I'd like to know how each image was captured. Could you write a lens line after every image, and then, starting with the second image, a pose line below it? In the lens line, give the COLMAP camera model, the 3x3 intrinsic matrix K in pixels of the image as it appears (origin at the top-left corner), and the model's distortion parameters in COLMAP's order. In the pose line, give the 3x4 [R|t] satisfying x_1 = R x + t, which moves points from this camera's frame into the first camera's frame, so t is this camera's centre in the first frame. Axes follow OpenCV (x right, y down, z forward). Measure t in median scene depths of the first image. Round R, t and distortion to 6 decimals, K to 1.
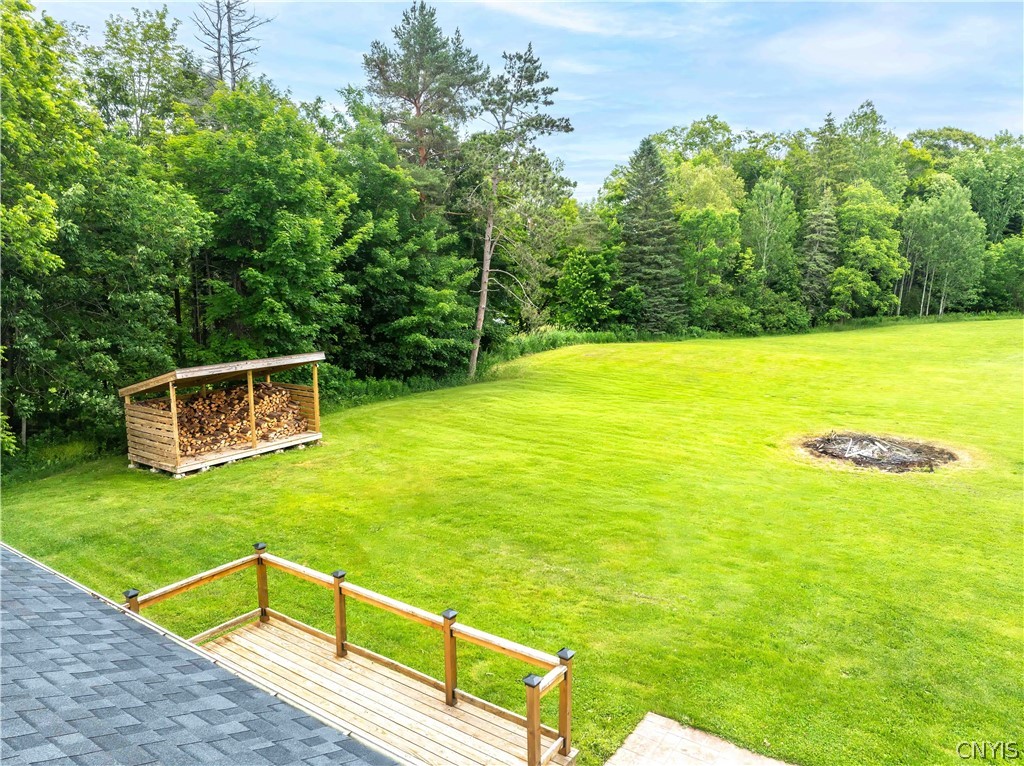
lens RADIAL K [[720.8, 0, 514.0], [0, 720.8, 386.6], [0, 0, 1]] dist [-0.045293, 0.019922]
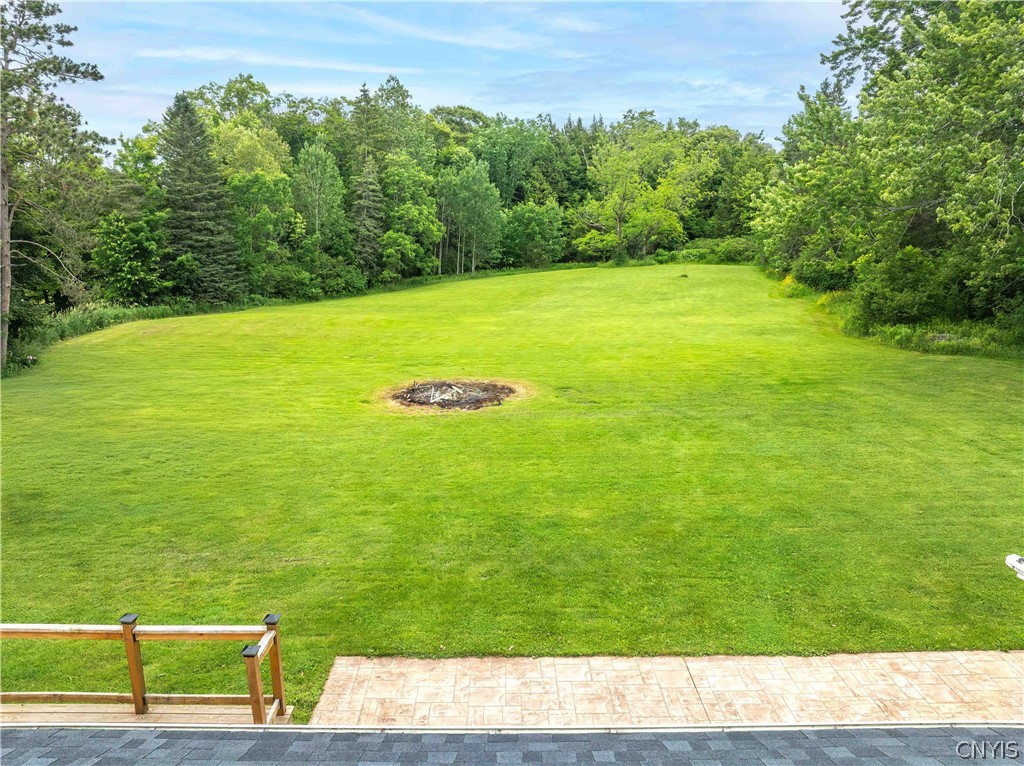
lens RADIAL K [[720.8, 0, 512.9], [0, 720.8, 390.8], [0, 0, 1]] dist [-0.045293, 0.019922]
pose [[0.822963, -0.126525, 0.553826, -0.032450], [0.097081, 0.991865, 0.082339, -0.000596], [-0.559738, -0.013996, 0.828551, -0.007536]]
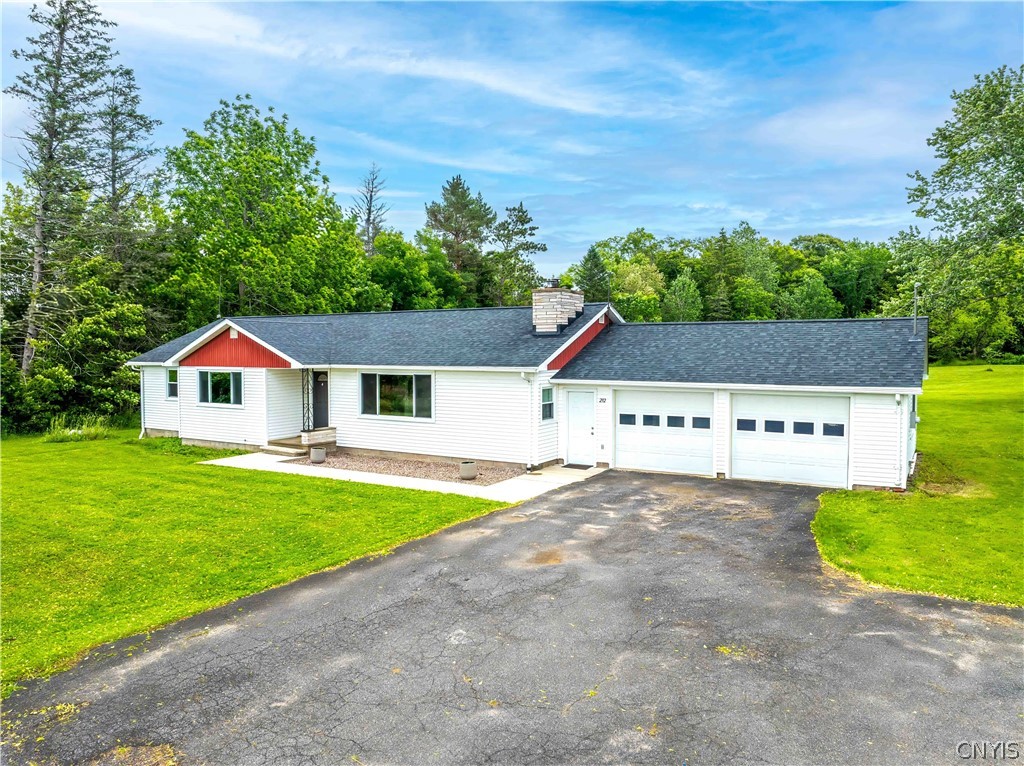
lens RADIAL K [[720.8, 0, 513.5], [0, 720.8, 387.7], [0, 0, 1]] dist [-0.045293, 0.019922]
pose [[0.998343, -0.008309, 0.056944, -0.102671], [0.014923, 0.993051, -0.116732, 0.177845], [-0.055578, 0.117388, 0.991530, -0.695648]]
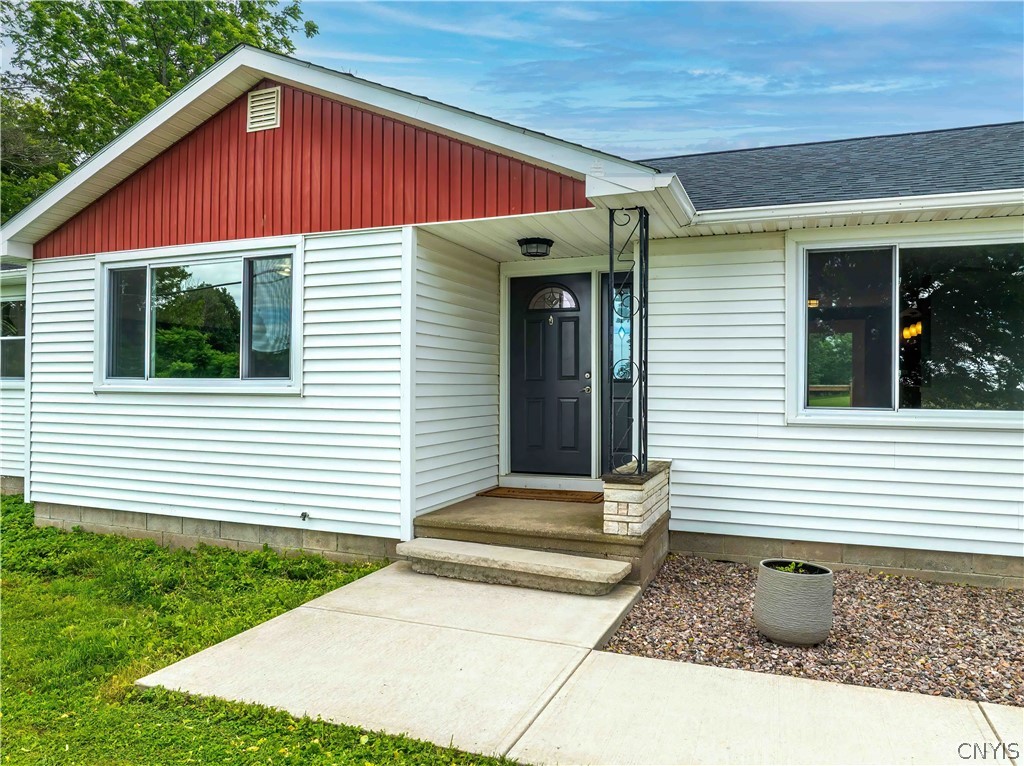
lens RADIAL K [[720.8, 0, 509.9], [0, 720.8, 381.4], [0, 0, 1]] dist [-0.045293, 0.019922]
pose [[0.975559, -0.001799, 0.219730, -0.299892], [0.036853, 0.987142, -0.155539, 0.142184], [-0.216625, 0.159835, 0.963082, -0.207709]]
